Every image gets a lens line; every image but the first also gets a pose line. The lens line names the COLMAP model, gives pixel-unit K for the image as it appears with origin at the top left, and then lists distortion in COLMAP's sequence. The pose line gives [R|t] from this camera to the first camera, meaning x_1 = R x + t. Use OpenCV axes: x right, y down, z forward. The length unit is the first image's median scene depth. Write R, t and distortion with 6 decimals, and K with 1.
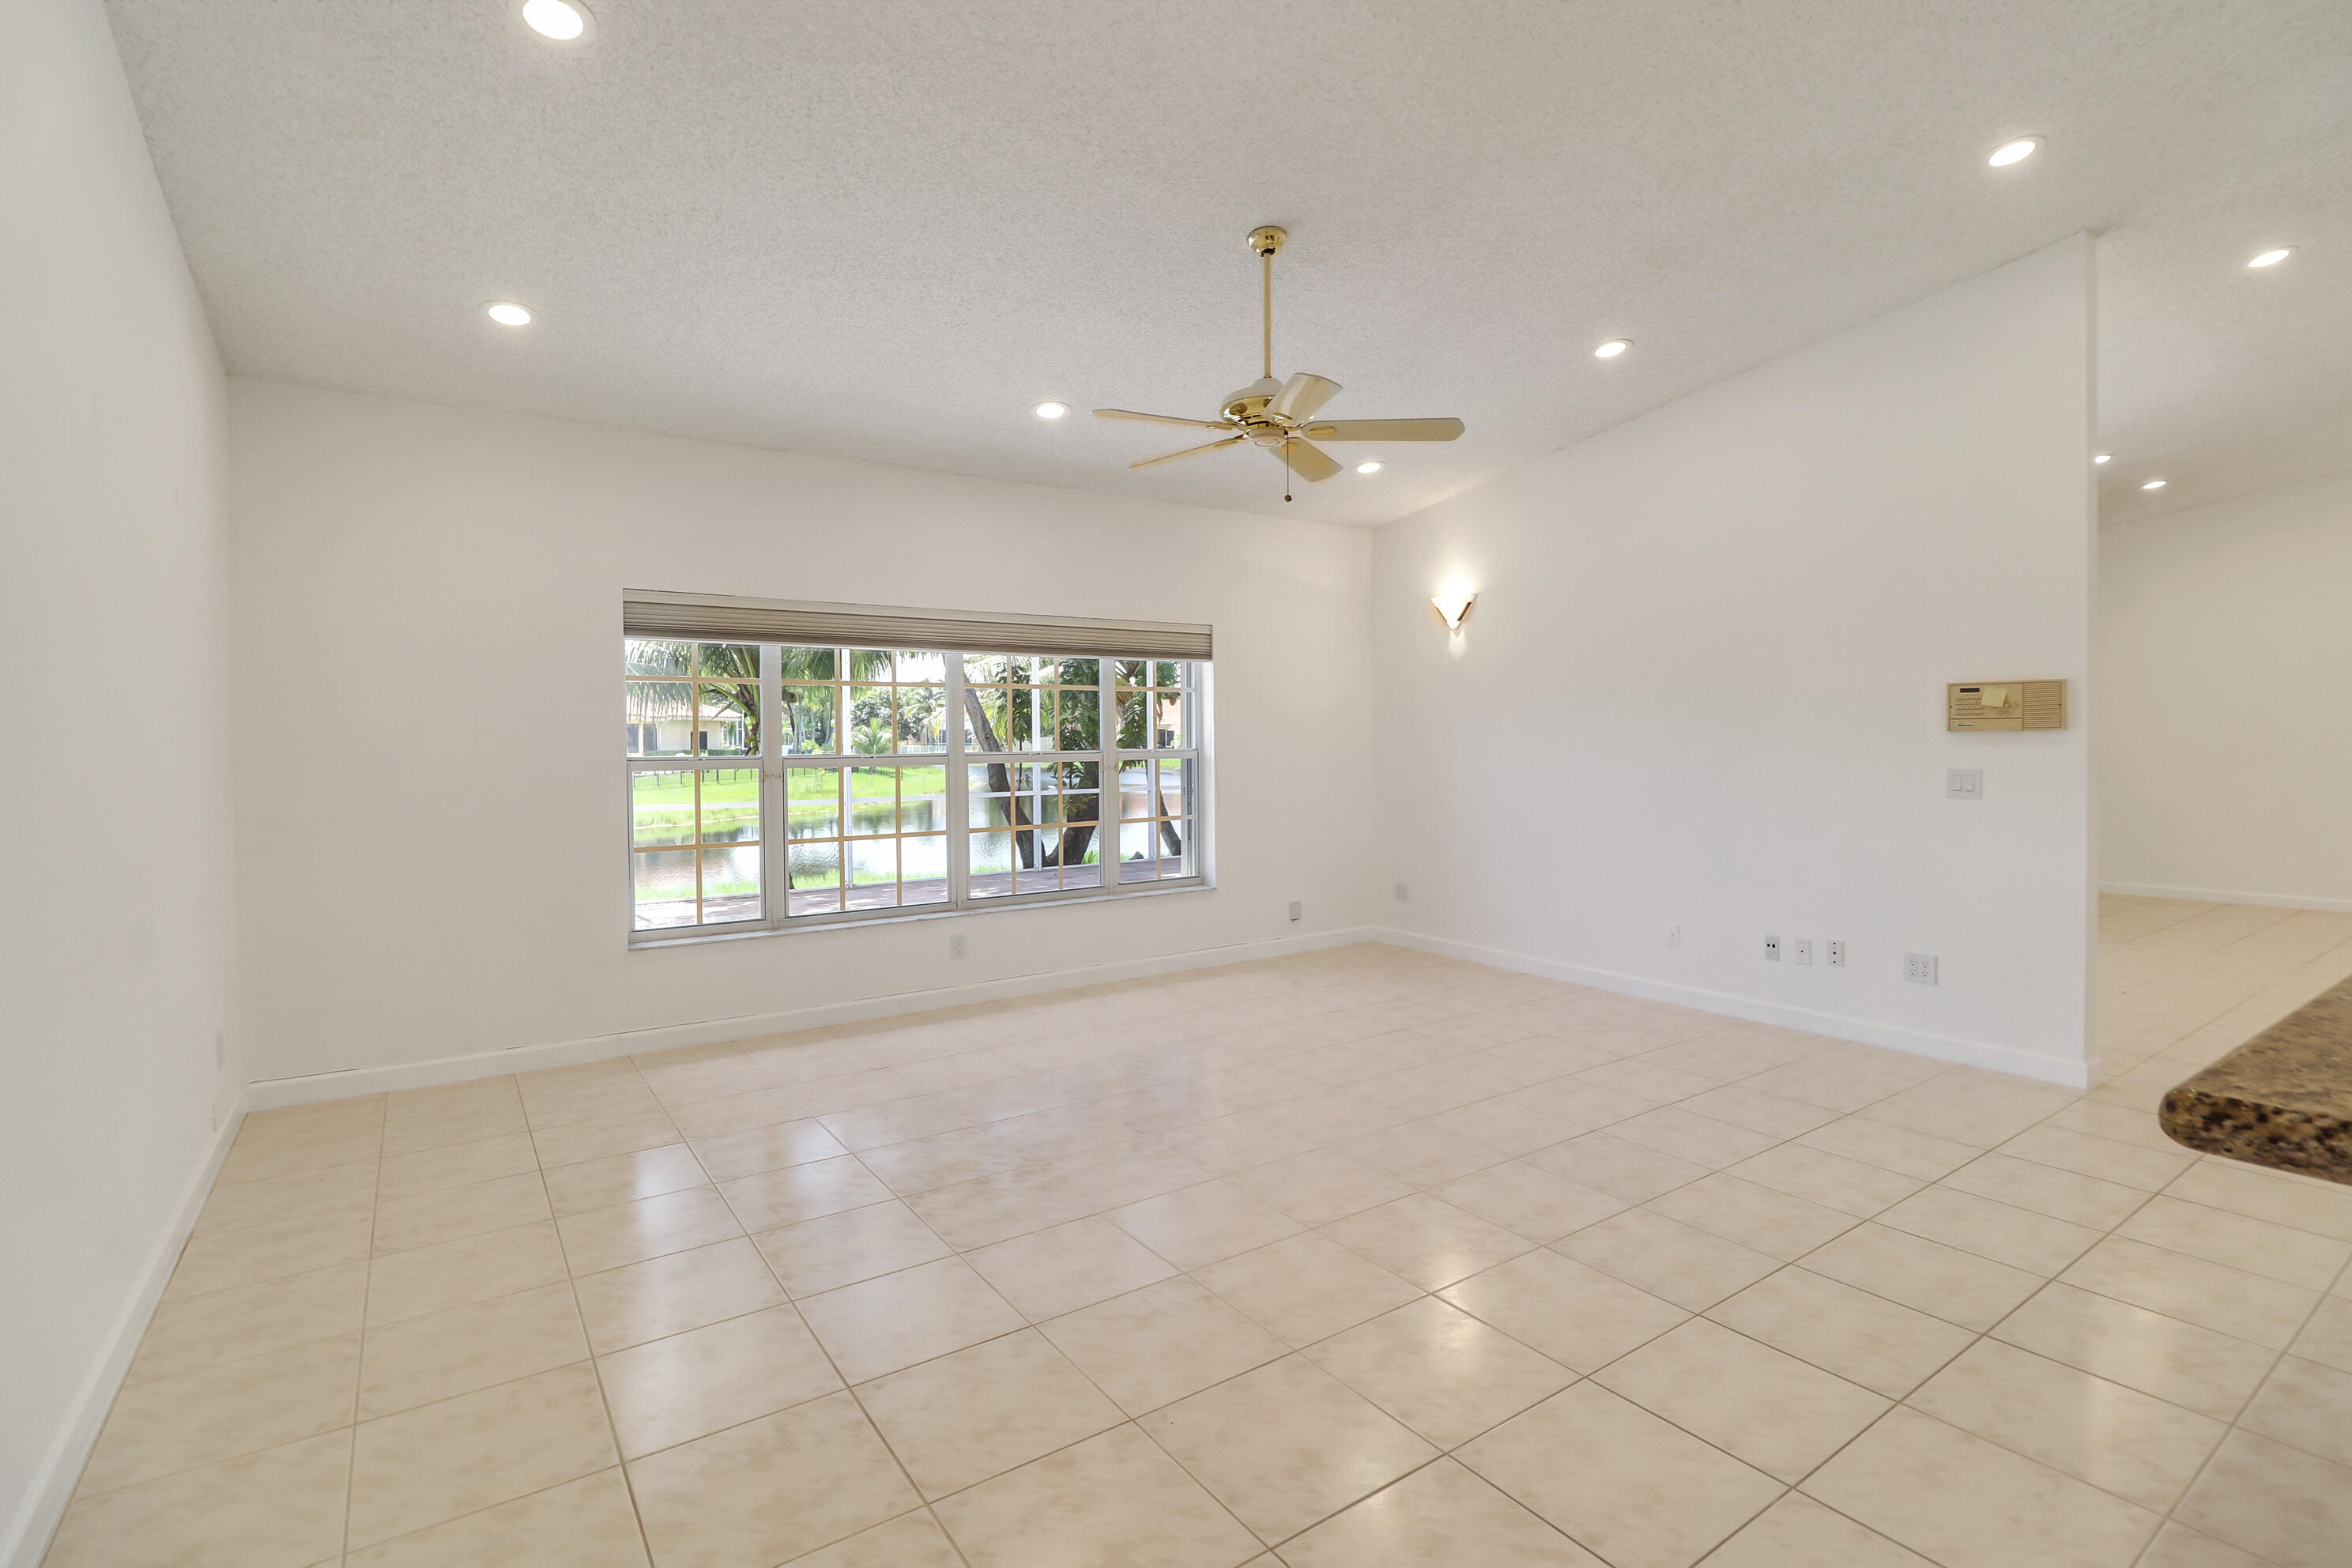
lens RADIAL K [[1093.9, 0, 1173.5], [0, 1093.9, 783.4], [0, 0, 1]] dist [-0.008098, -0.000833]
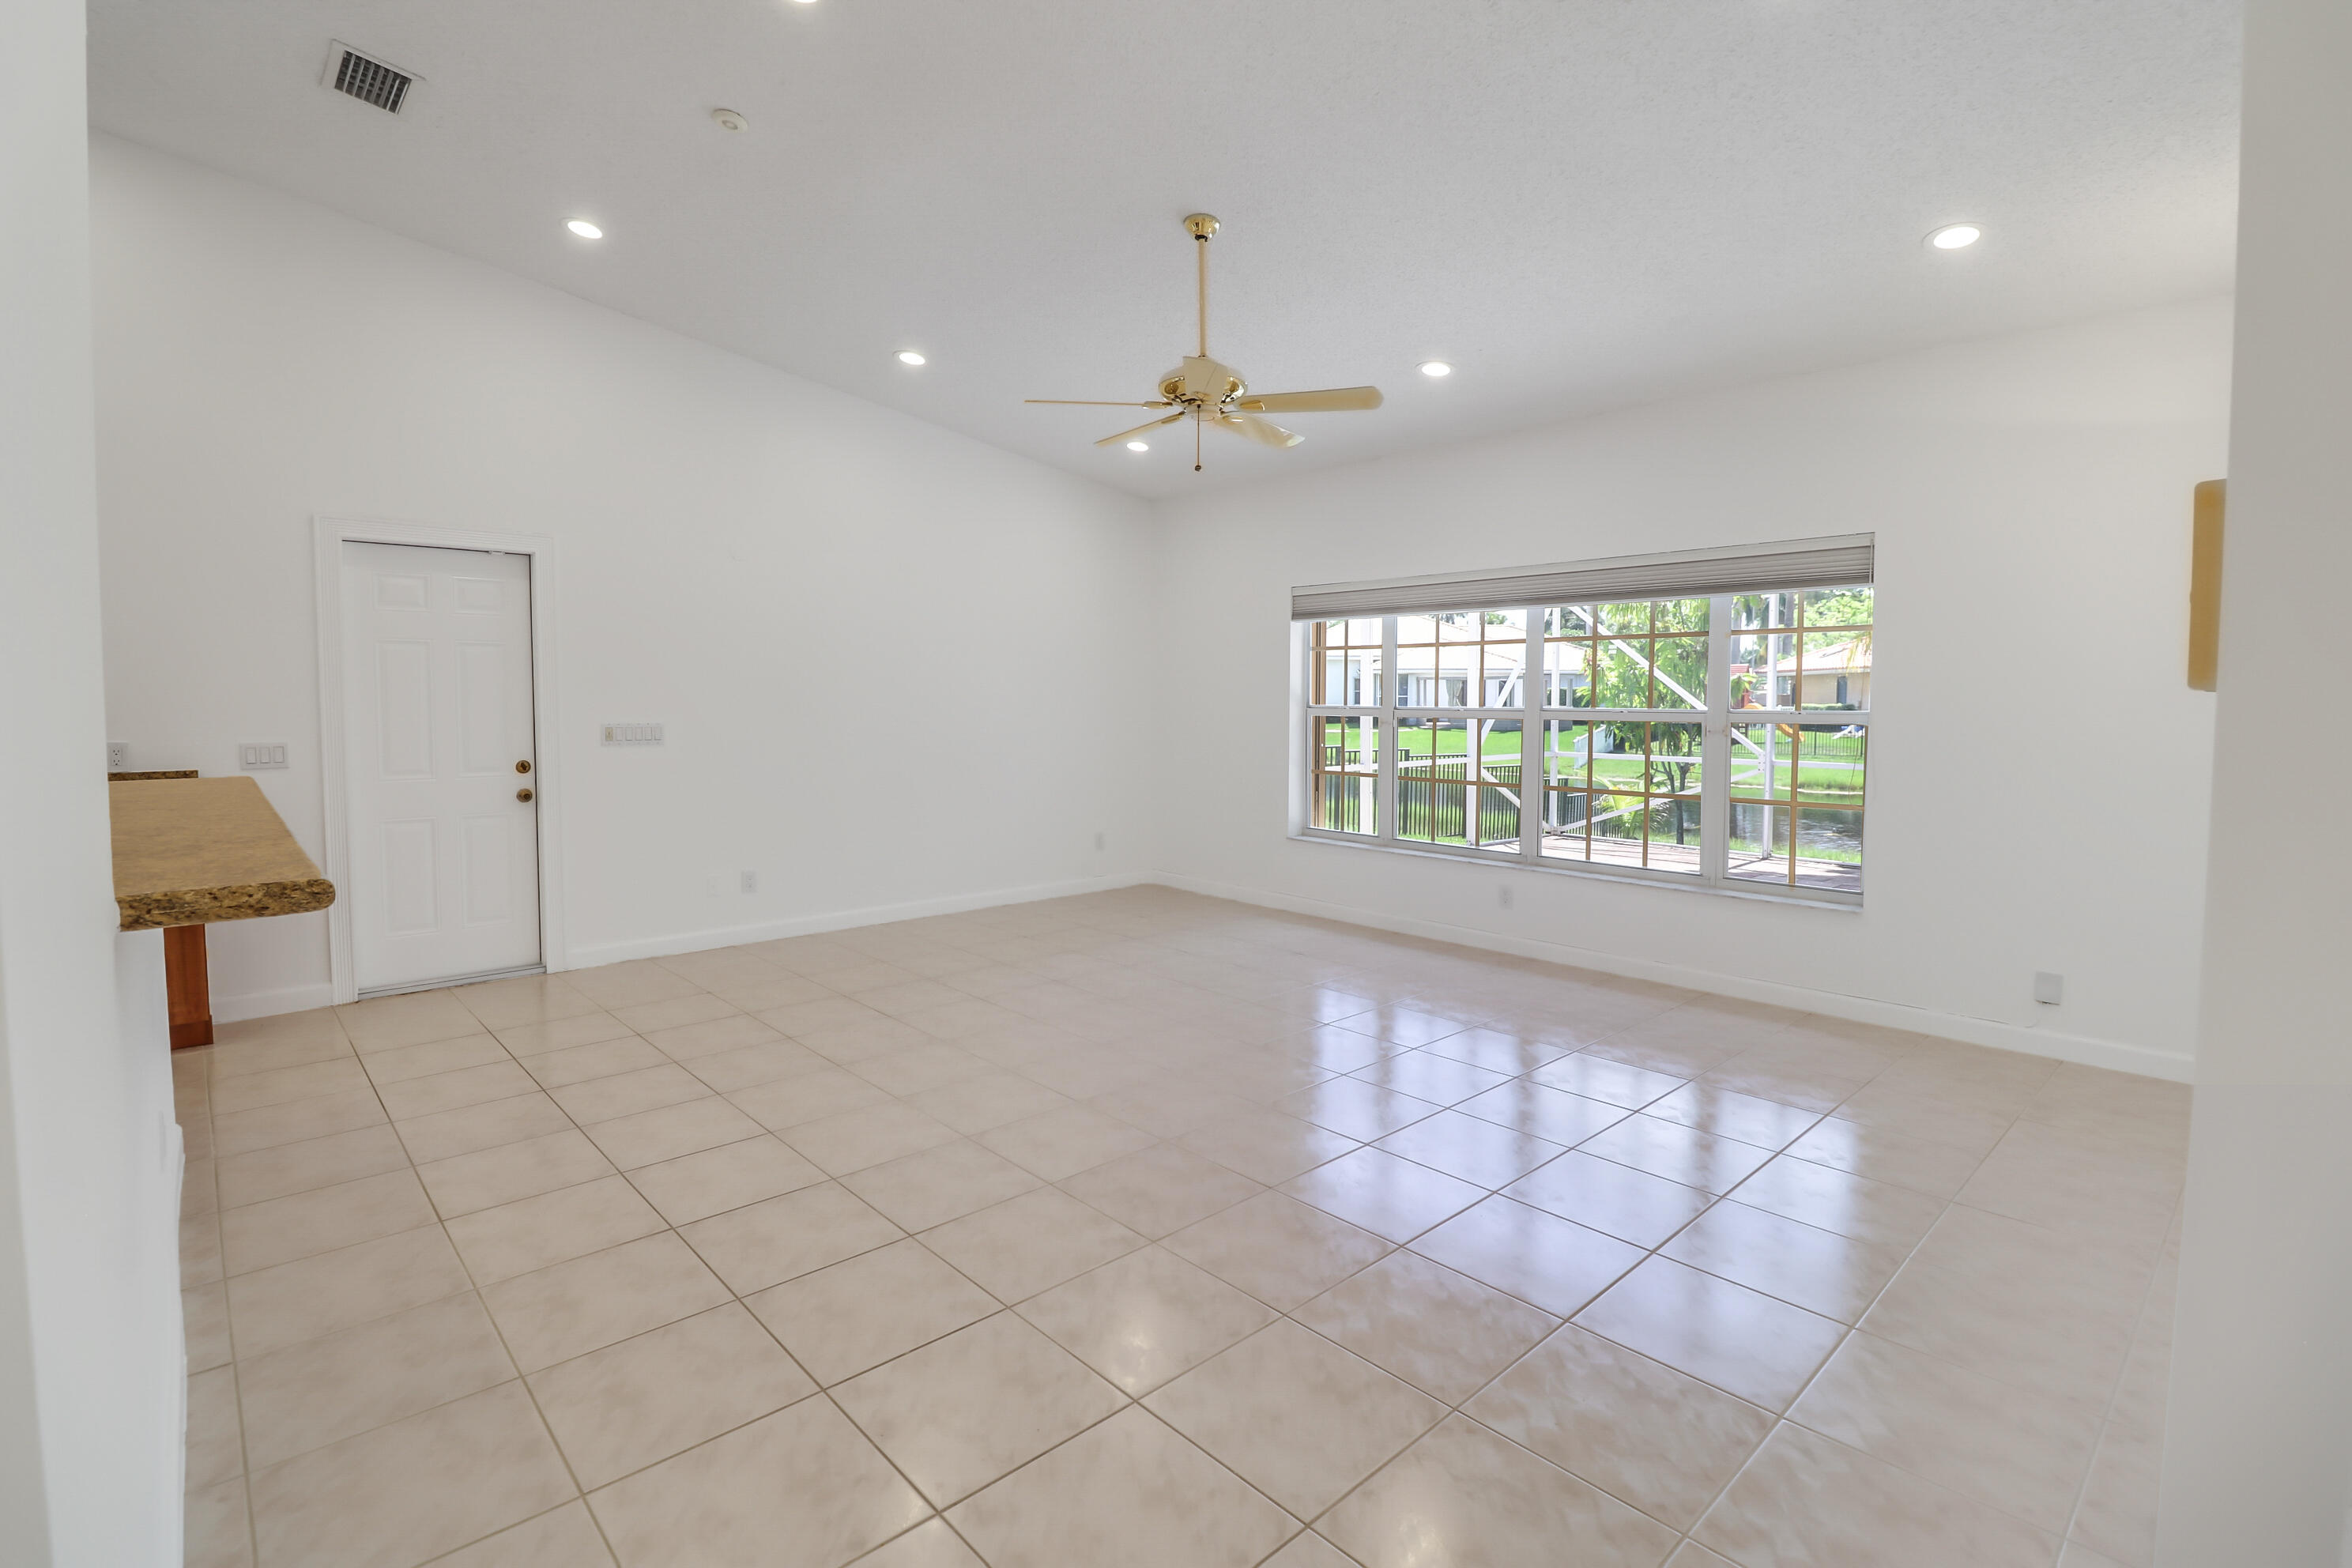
lens RADIAL K [[1093.9, 0, 1162.6], [0, 1093.9, 736.0], [0, 0, 1]] dist [-0.008098, -0.000833]
pose [[0.135481, 0.042228, -0.989880, 0.725577], [-0.049229, 0.998144, 0.035843, -0.020307], [0.989556, 0.043875, 0.137309, 0.507522]]
